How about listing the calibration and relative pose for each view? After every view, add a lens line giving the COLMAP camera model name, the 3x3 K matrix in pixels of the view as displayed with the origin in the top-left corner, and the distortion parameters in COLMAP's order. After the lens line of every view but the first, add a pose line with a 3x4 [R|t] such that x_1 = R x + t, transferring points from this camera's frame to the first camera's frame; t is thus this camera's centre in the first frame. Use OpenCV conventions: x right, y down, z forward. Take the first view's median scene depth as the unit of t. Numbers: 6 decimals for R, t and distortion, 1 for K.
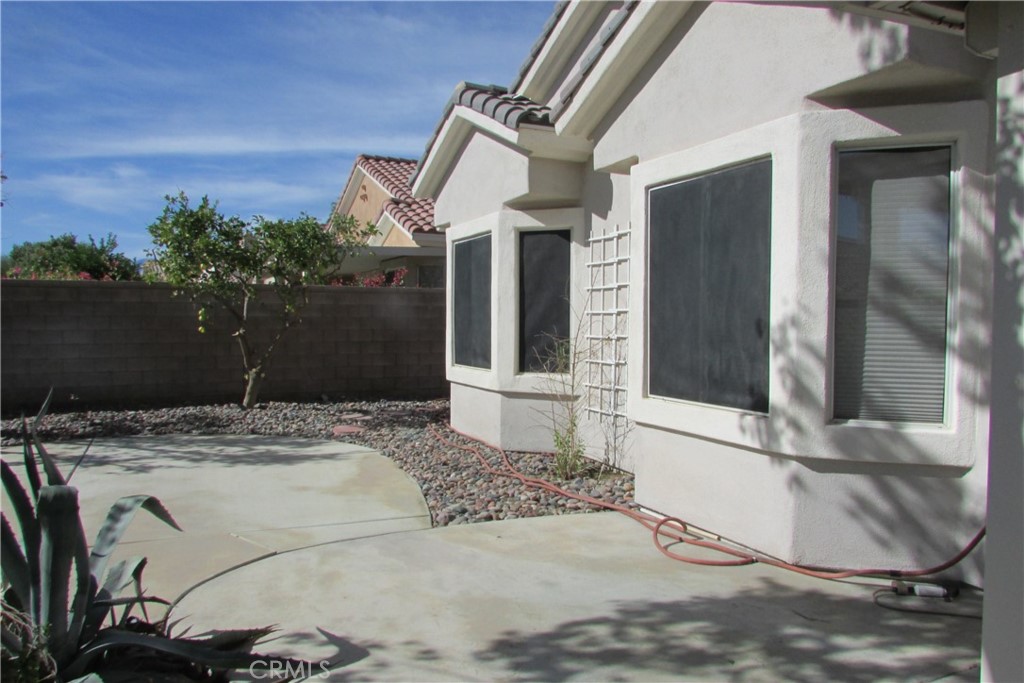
lens RADIAL K [[731.8, 0, 512.0], [0, 731.8, 341.5], [0, 0, 1]] dist [-0.024883, 0.001102]
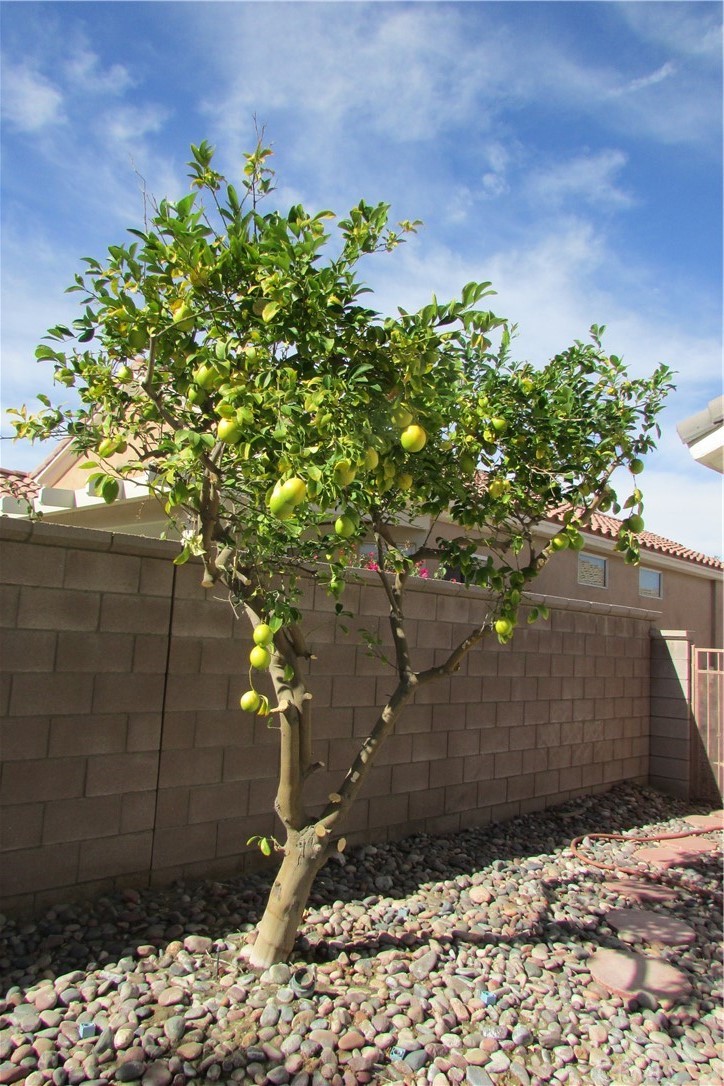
lens RADIAL K [[776.1, 0, 362.0], [0, 776.1, 543.0], [0, 0, 1]] dist [-0.024883, 0.001102]
pose [[0.940160, 0.085094, 0.329937, -0.492561], [-0.037559, 0.988294, -0.147866, -0.032987], [-0.338657, 0.126625, 0.932351, 0.749609]]
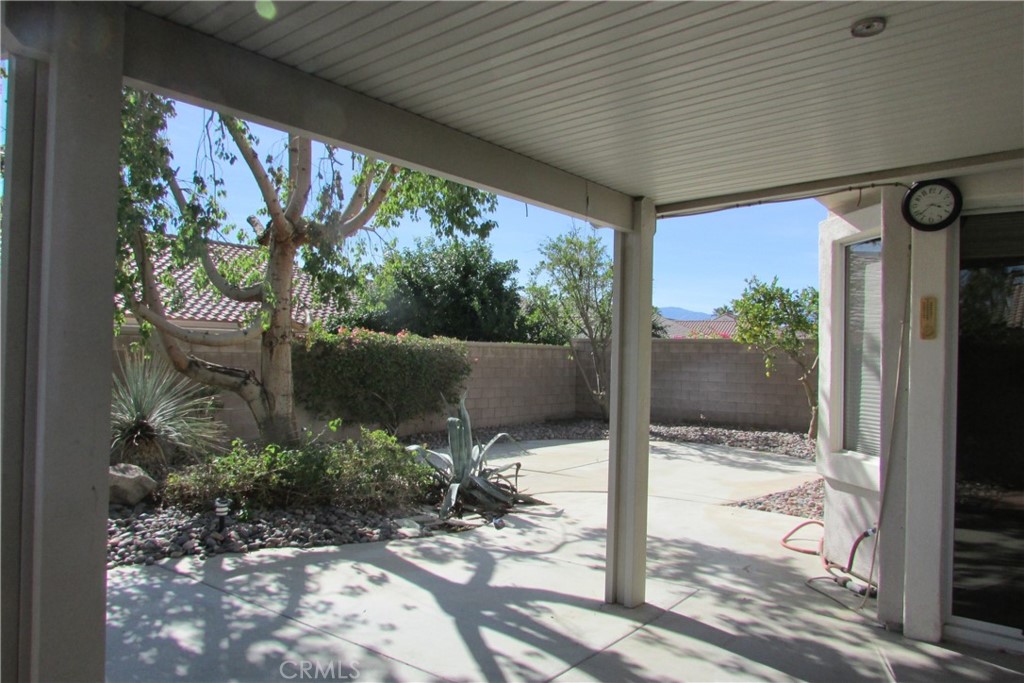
lens RADIAL K [[731.8, 0, 512.0], [0, 731.8, 341.5], [0, 0, 1]] dist [-0.024883, 0.001102]
pose [[0.468972, -0.008590, -0.883171, 0.561611], [-0.050252, 0.998073, -0.036391, -0.003904], [0.881782, 0.061448, 0.467637, -0.061151]]
